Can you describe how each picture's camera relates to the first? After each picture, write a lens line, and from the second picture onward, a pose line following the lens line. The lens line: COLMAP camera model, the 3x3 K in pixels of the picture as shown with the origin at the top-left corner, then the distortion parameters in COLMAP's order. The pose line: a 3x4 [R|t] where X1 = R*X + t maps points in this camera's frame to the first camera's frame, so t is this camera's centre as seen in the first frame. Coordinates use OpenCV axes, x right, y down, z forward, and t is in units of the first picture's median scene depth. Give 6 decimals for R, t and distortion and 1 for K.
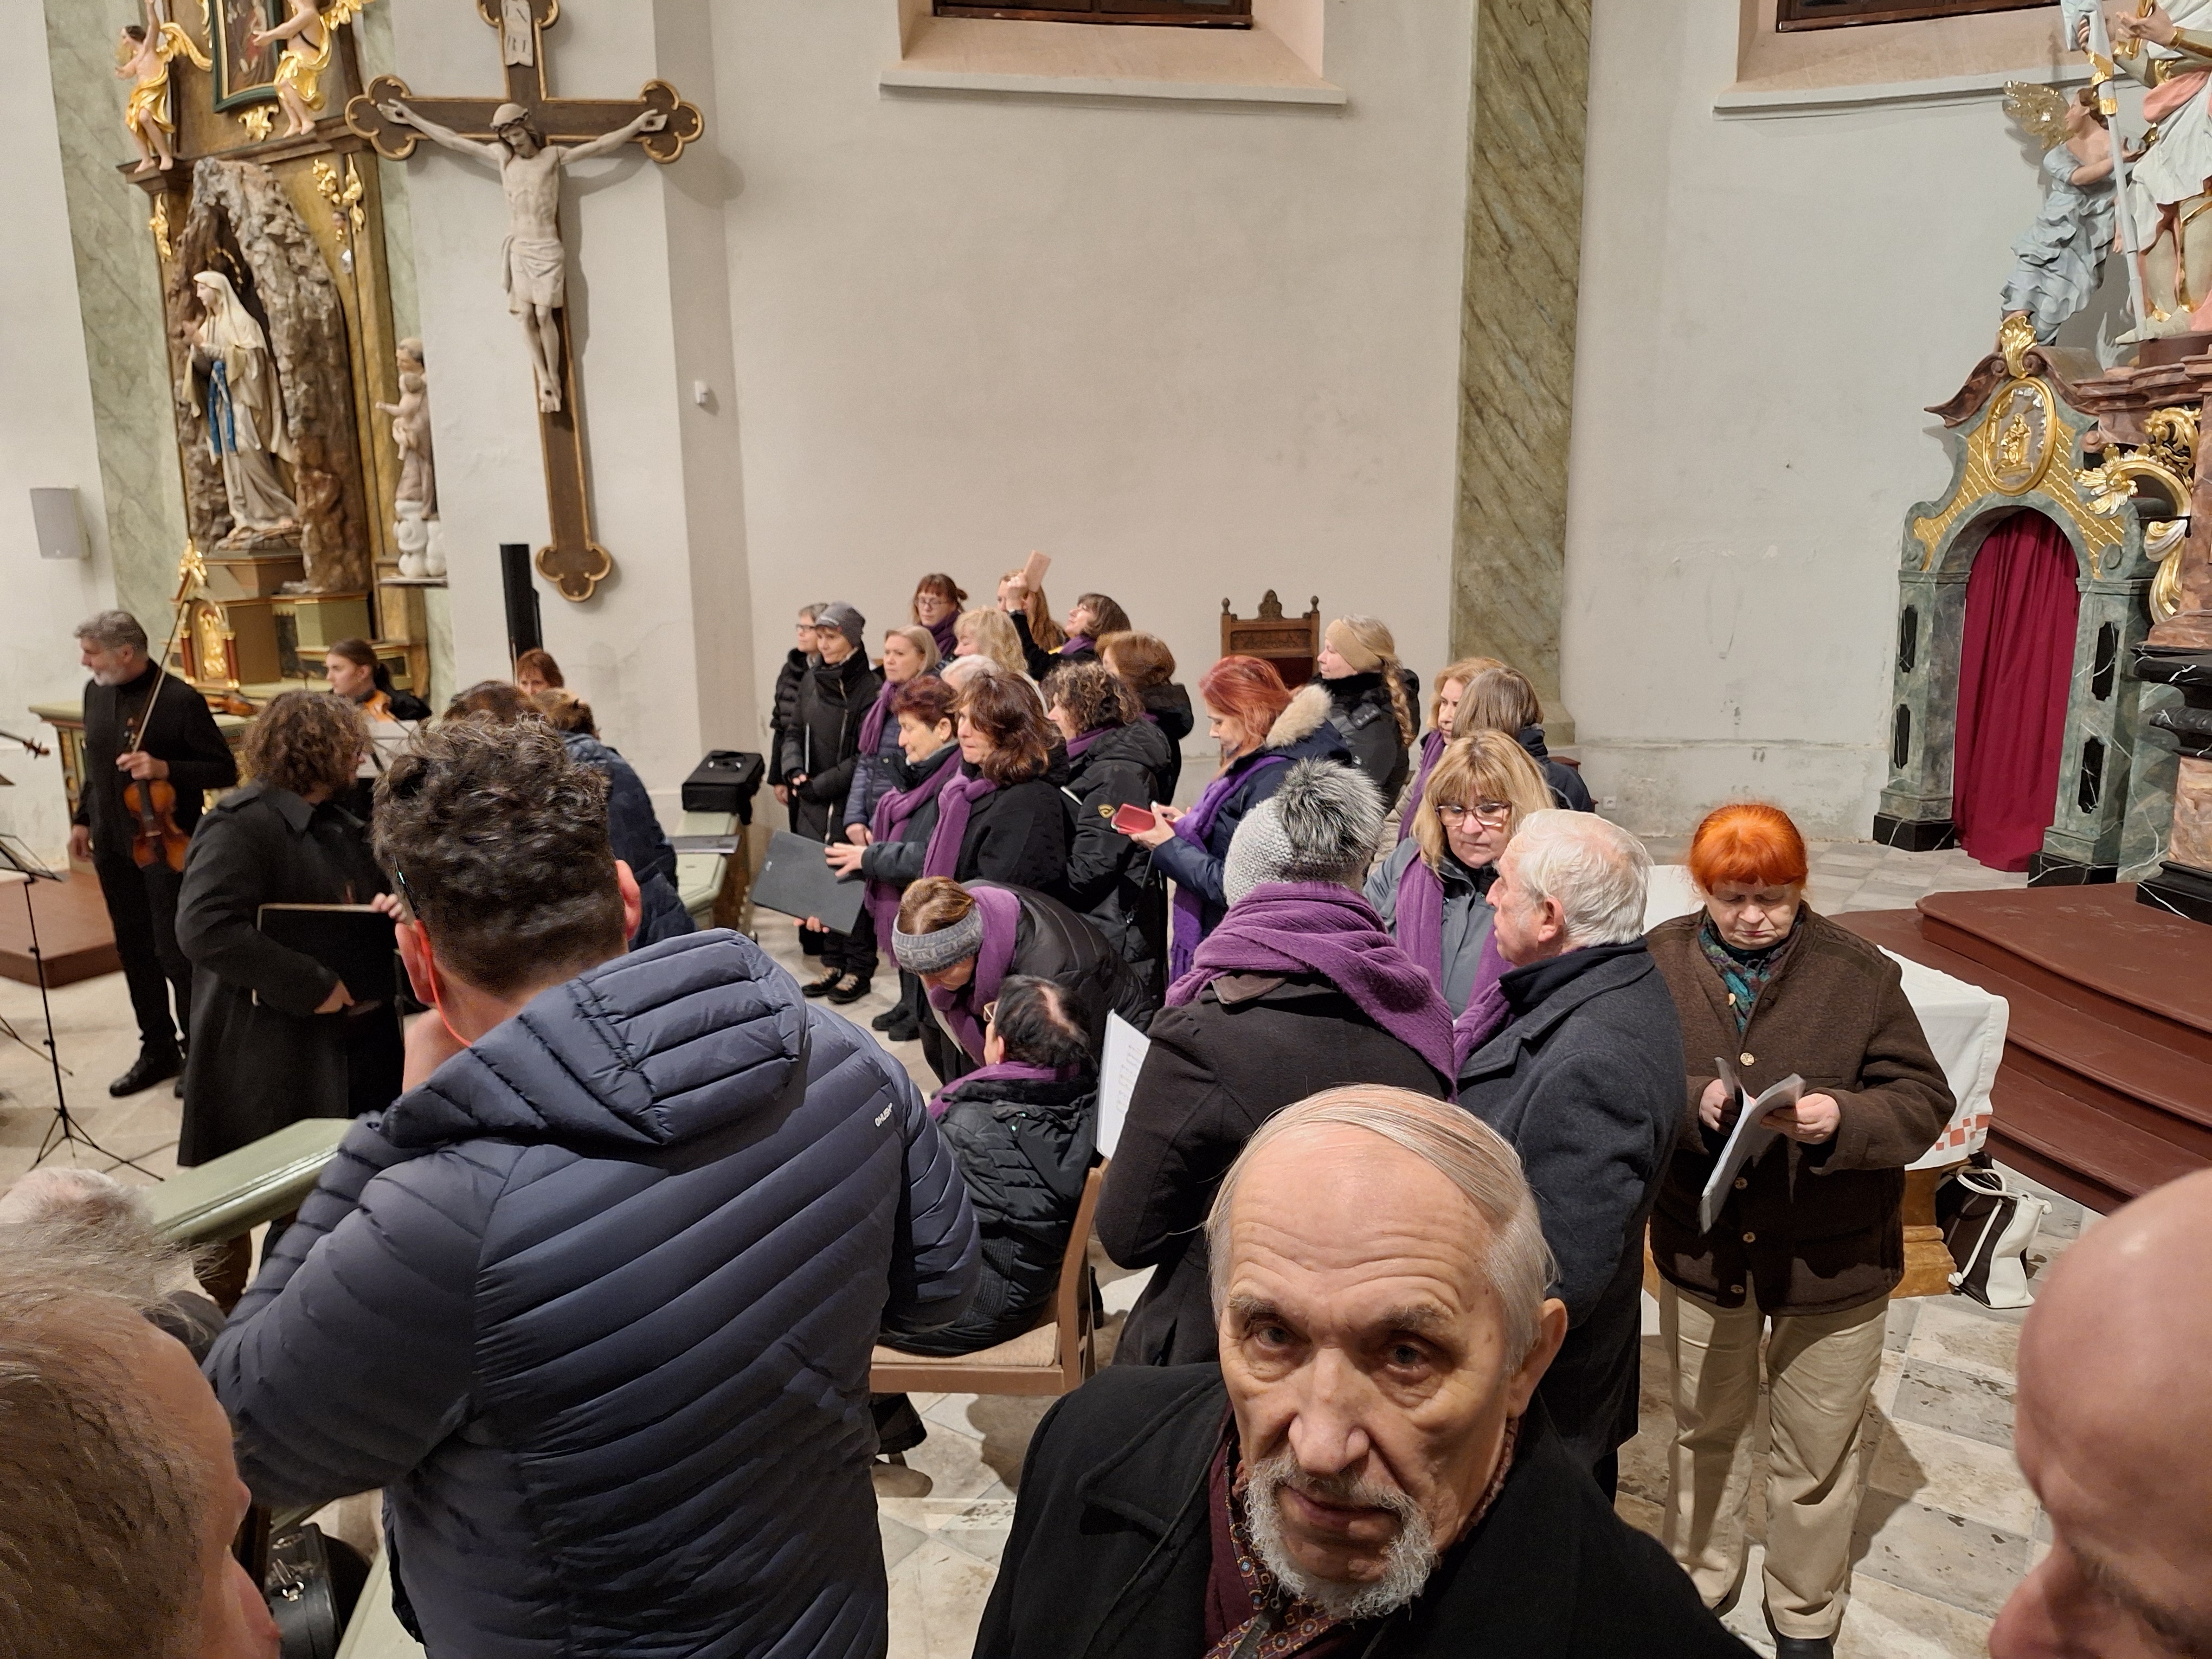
lens RADIAL K [[1500.9, 0, 1105.0], [0, 1500.9, 866.7], [0, 0, 1]] dist [0.048210, -0.077402]
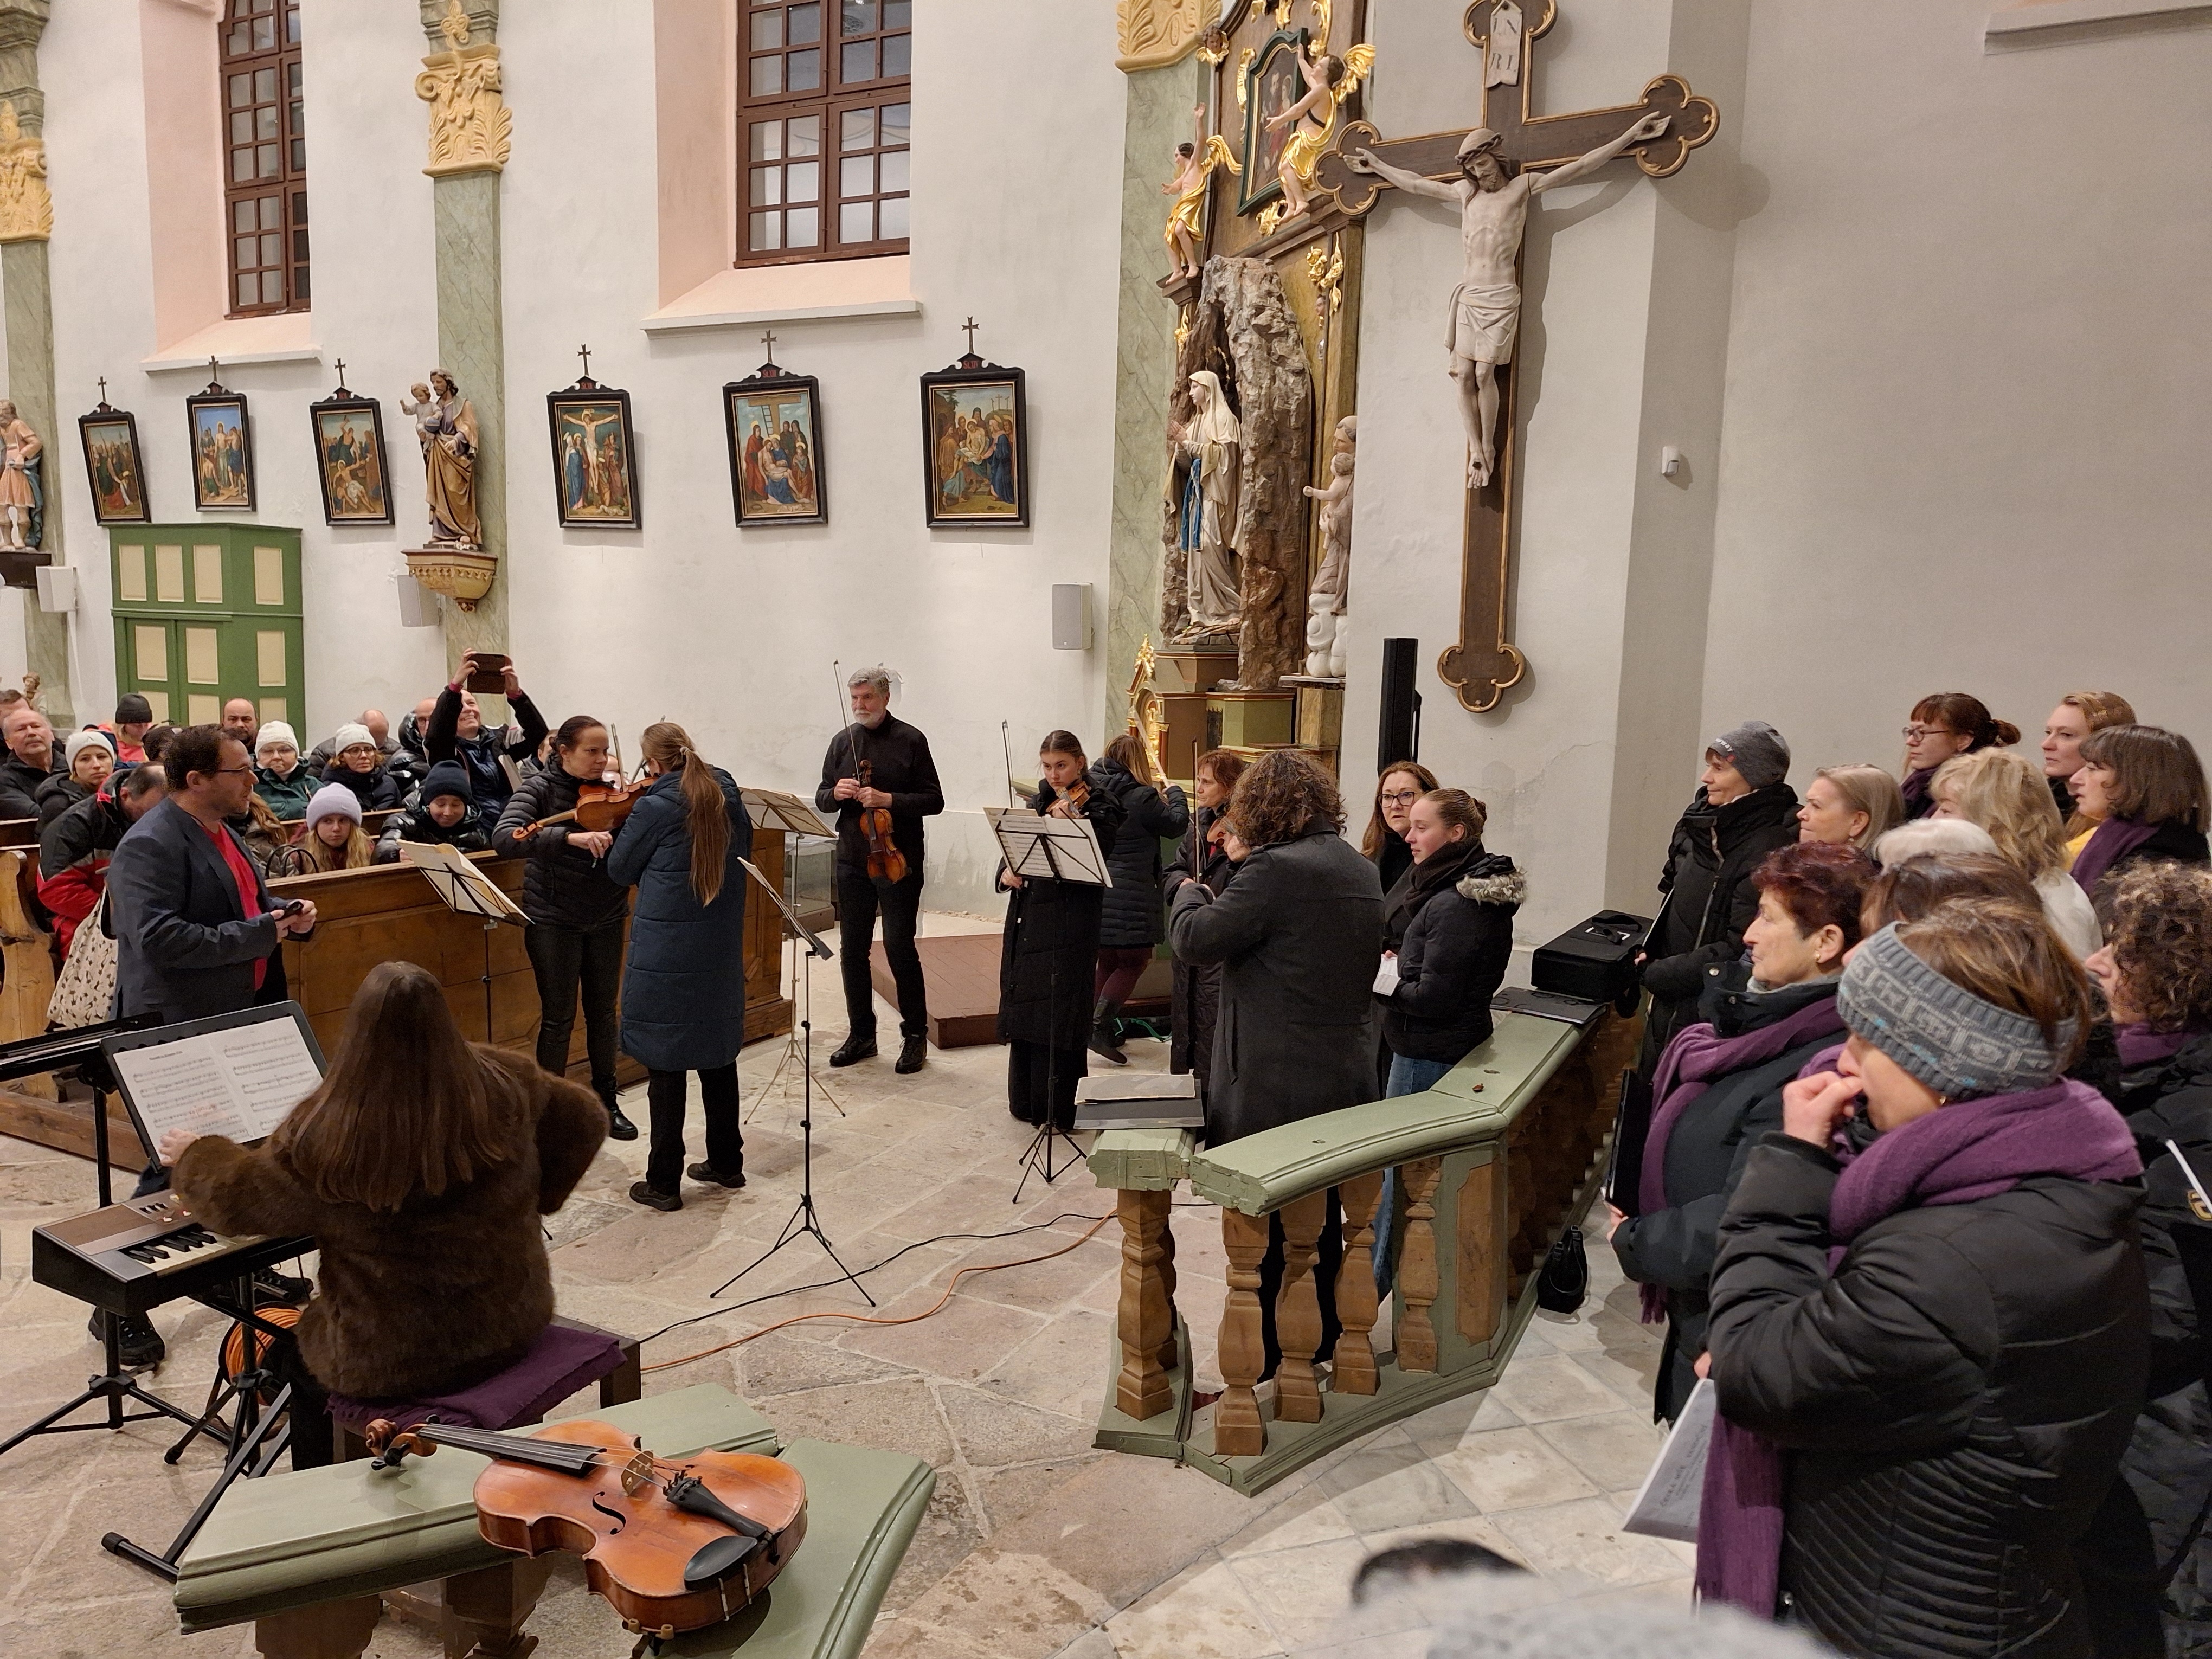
lens RADIAL K [[1500.9, 0, 1105.0], [0, 1500.9, 866.7], [0, 0, 1]] dist [0.048210, -0.077402]
pose [[0.782427, 0.121798, -0.610716, 0.009567], [-0.175627, 0.984037, -0.028755, -0.028879], [0.597464, 0.129757, 0.791328, 0.212165]]
